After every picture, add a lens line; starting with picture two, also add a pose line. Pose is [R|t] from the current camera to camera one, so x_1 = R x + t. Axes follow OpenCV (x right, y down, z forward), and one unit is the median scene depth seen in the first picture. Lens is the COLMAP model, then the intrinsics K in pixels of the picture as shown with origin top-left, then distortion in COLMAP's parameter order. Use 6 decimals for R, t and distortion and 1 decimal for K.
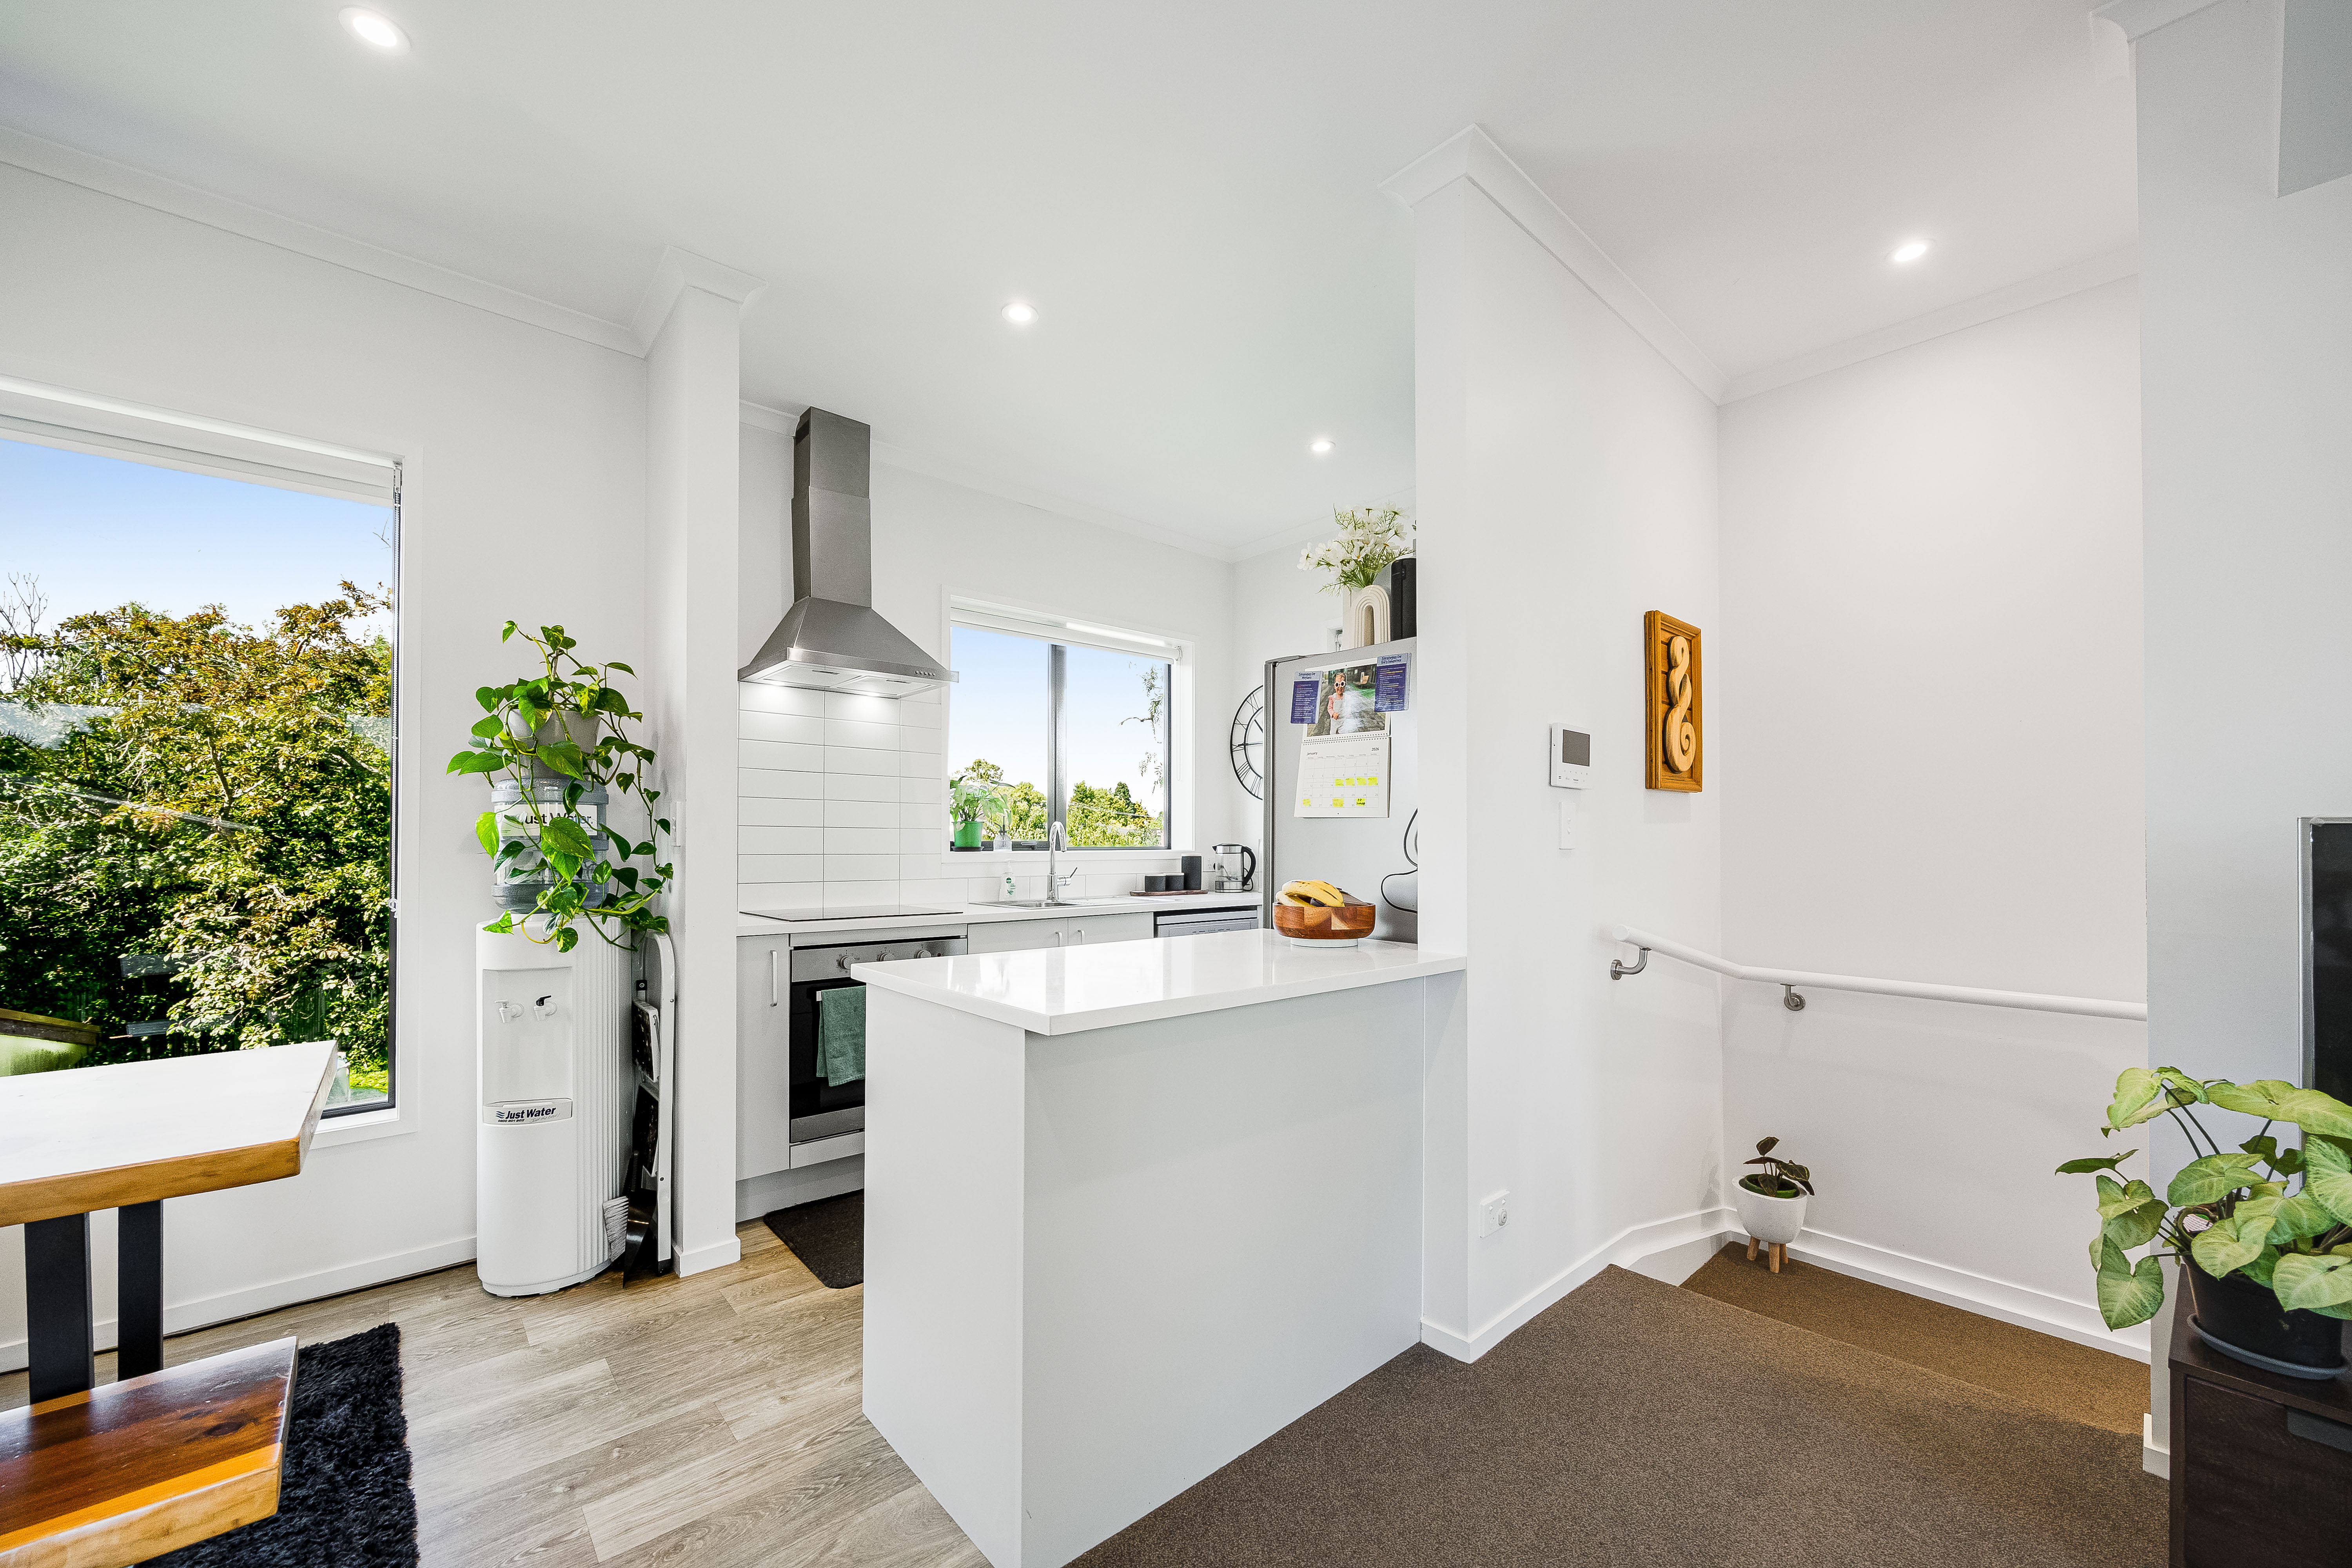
lens RADIAL K [[895.9, 0, 1173.0], [0, 895.9, 835.4], [0, 0, 1]] dist [-0.001310, 0.000345]
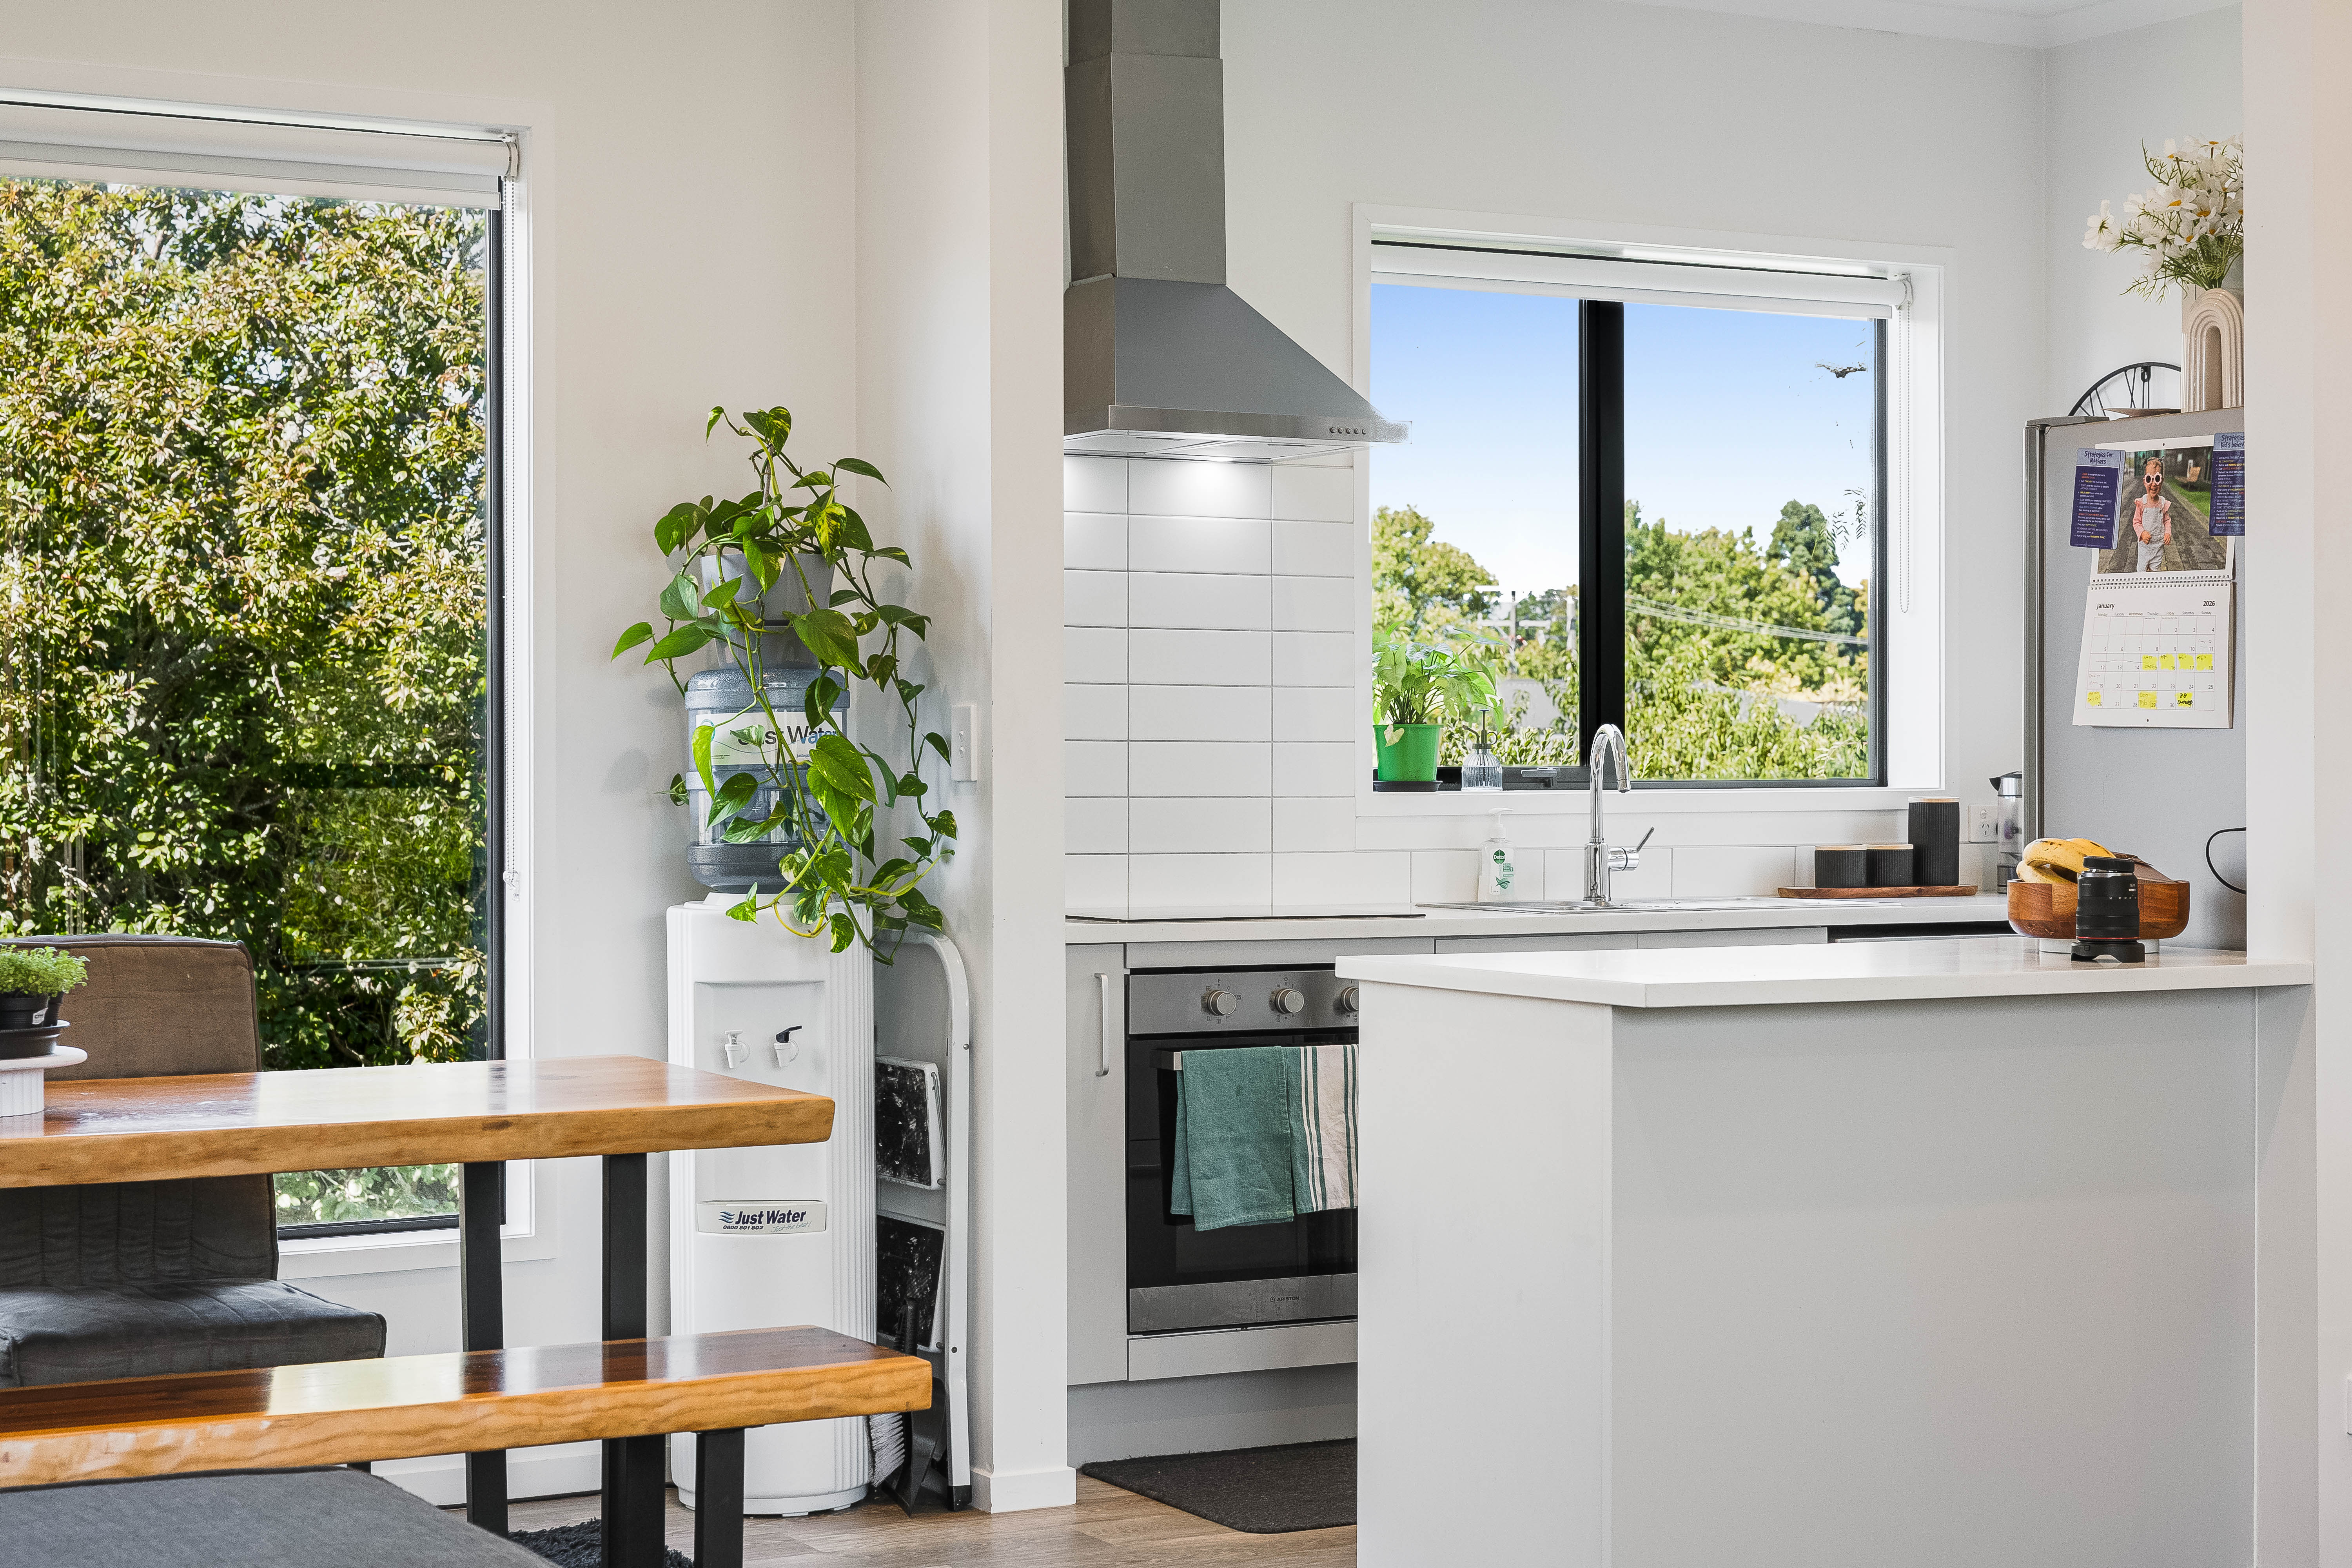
lens RADIAL K [[3805.2, 0, 1203.3], [0, 3805.2, 727.7], [0, 0, 1]] dist [0.037968, 0.000000]
pose [[0.977350, -0.003582, -0.211601, 0.109232], [0.003672, 0.999993, 0.000033, -0.021044], [0.211599, -0.000809, 0.977356, -1.310010]]
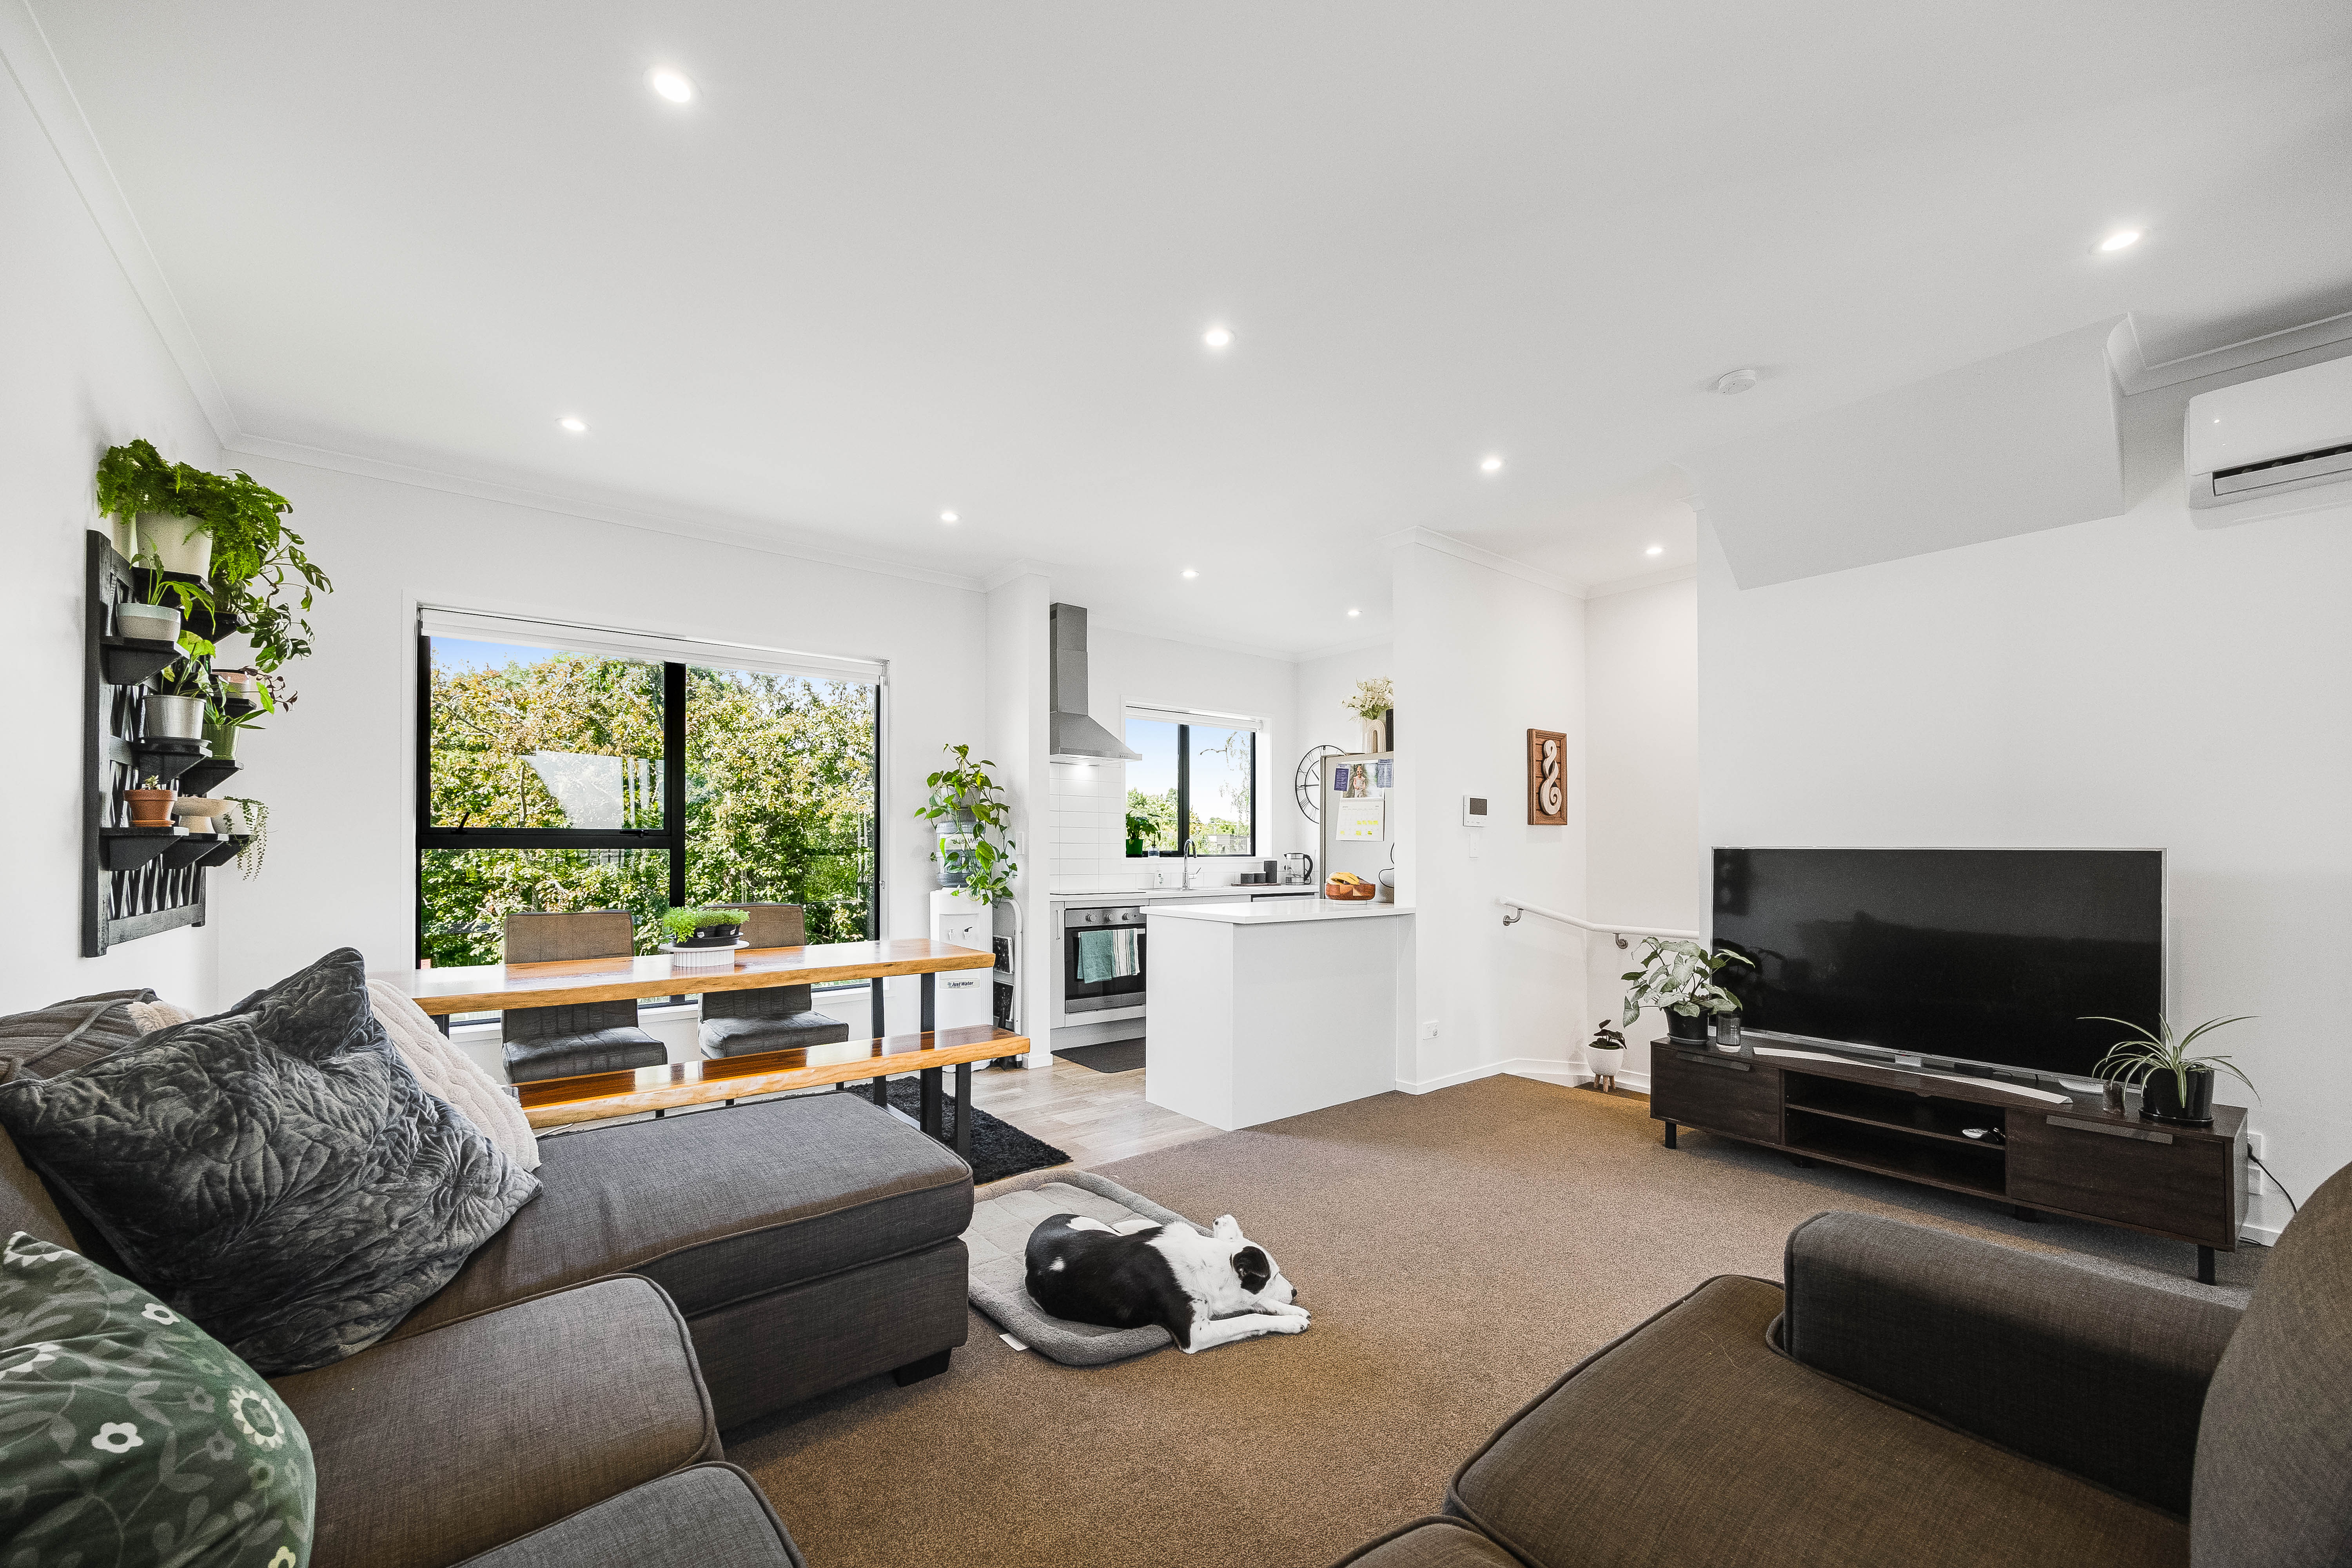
lens RADIAL K [[895.9, 0, 1174.0], [0, 895.9, 836.0], [0, 0, 1]] dist [-0.001310, 0.000345]
pose [[0.998519, 0.001076, -0.054392, -0.104615], [-0.001334, 0.999988, -0.004706, -0.019358], [0.054386, 0.004771, 0.998509, -0.918137]]
